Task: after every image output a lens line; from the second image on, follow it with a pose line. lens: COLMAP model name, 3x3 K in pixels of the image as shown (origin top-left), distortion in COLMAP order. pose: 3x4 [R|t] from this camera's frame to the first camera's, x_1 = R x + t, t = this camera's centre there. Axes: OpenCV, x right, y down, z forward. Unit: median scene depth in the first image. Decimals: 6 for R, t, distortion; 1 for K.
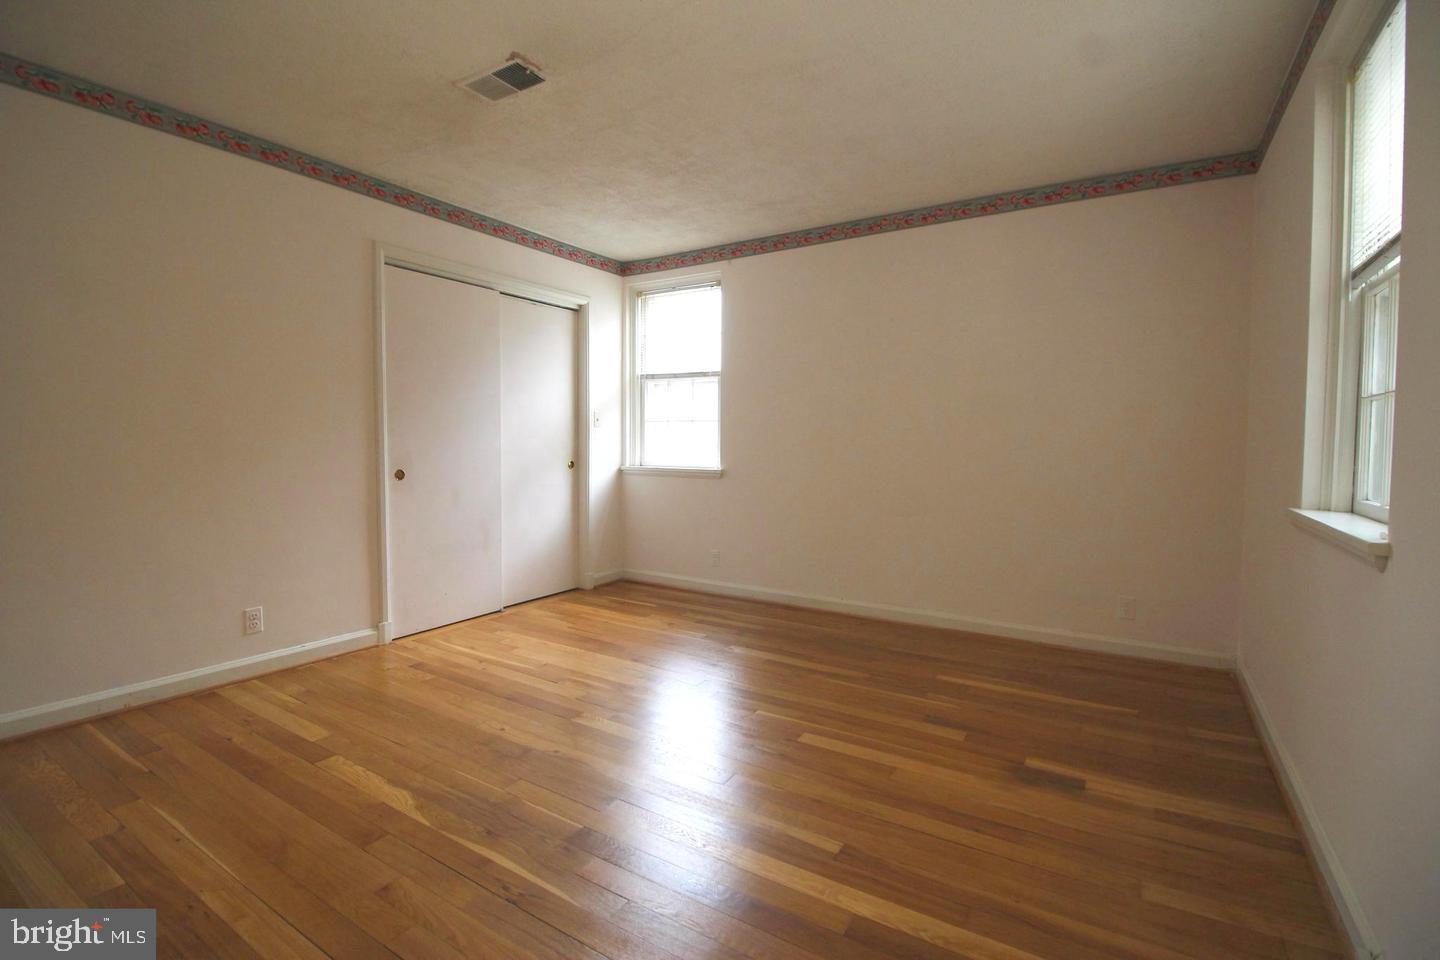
lens RADIAL K [[658.8, 0, 711.4], [0, 658.8, 475.7], [0, 0, 1]] dist [-0.012442, -0.006018]
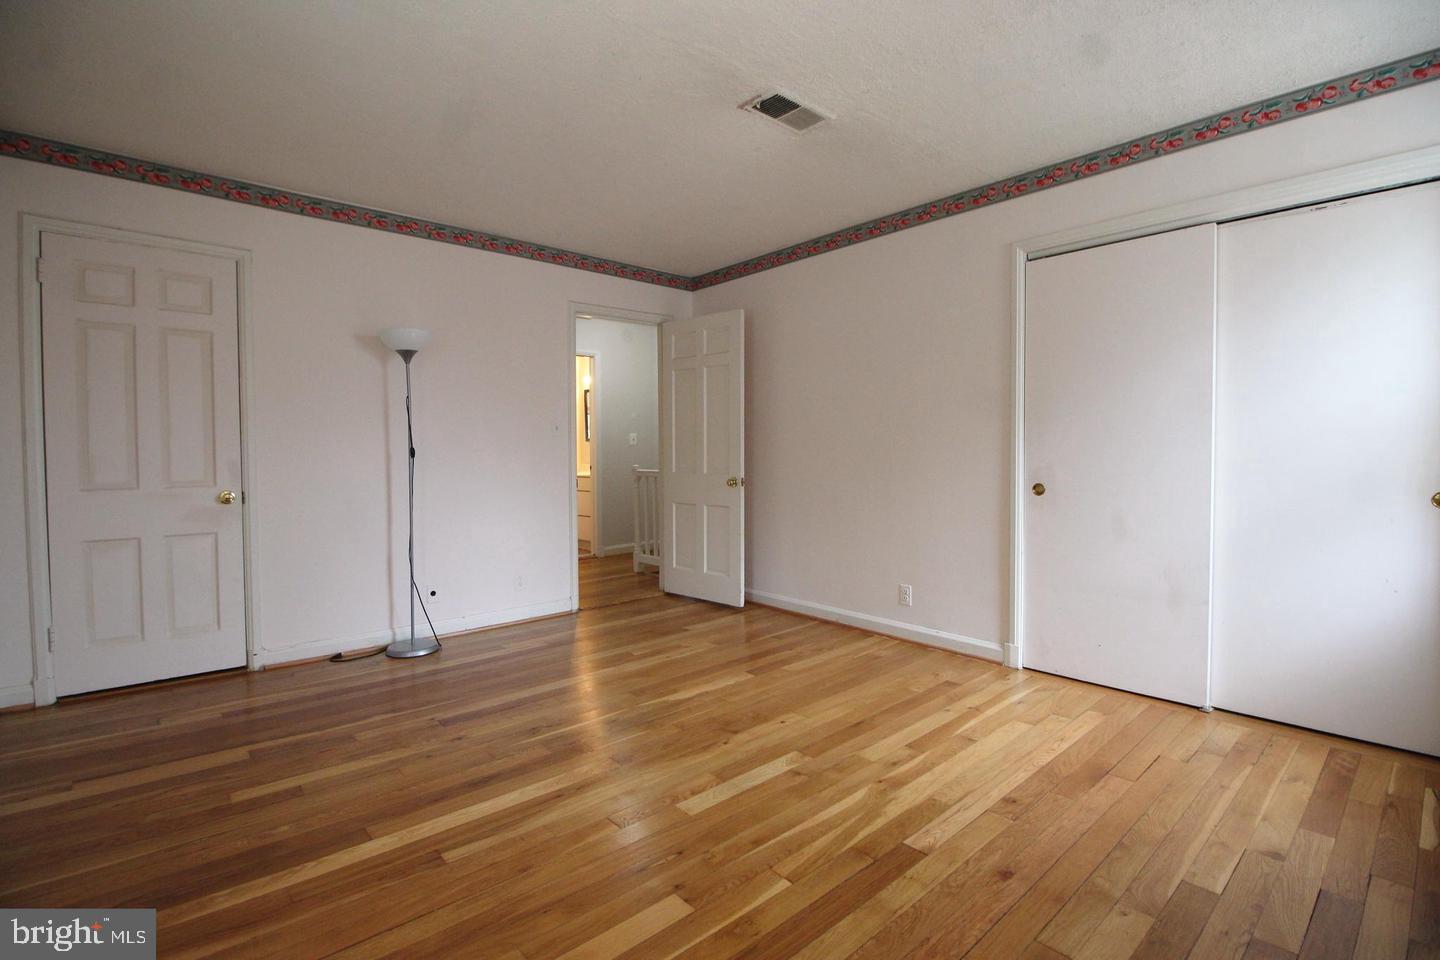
lens RADIAL K [[658.8, 0, 711.2], [0, 658.8, 476.7], [0, 0, 1]] dist [-0.012442, -0.006018]
pose [[-0.285384, 0.029993, -0.957944, 0.581752], [-0.046390, 0.997906, 0.045065, -0.043290], [0.957290, 0.057300, -0.283395, 0.937372]]
